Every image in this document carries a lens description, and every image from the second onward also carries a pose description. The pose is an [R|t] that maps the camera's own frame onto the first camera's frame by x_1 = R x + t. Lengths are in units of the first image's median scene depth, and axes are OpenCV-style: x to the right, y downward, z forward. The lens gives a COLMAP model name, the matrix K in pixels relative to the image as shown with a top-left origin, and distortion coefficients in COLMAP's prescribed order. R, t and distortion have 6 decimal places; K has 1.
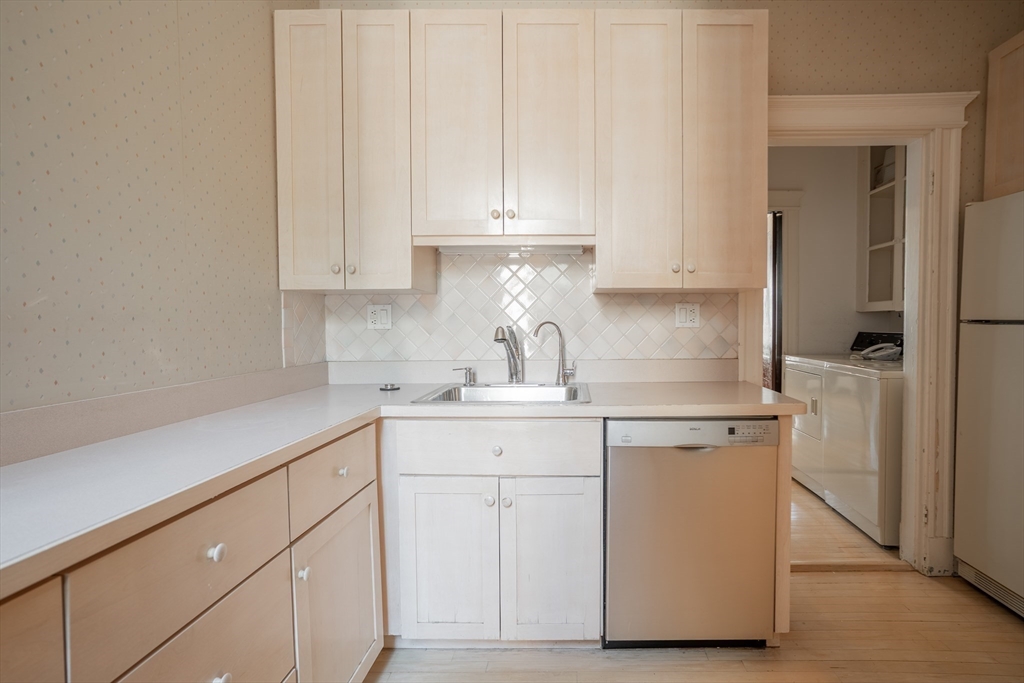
lens RADIAL K [[513.5, 0, 512.0], [0, 513.5, 341.5], [0, 0, 1]] dist [-0.018008, 0.000112]
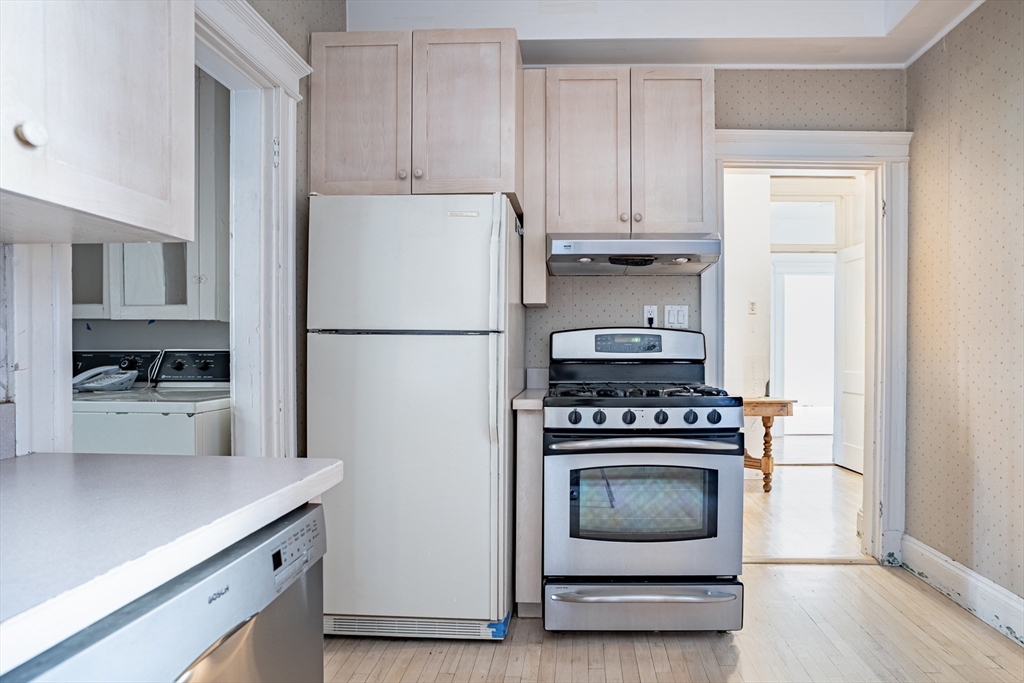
lens RADIAL K [[533.5, 0, 571.5], [0, 533.5, 345.8], [0, 0, 1]] dist [-0.001991, -0.000178]
pose [[-0.060012, 0.012661, 0.998117, -0.014764], [0.037004, 0.999260, -0.010450, 0.009260], [-0.997512, 0.036307, -0.060436, 0.566318]]
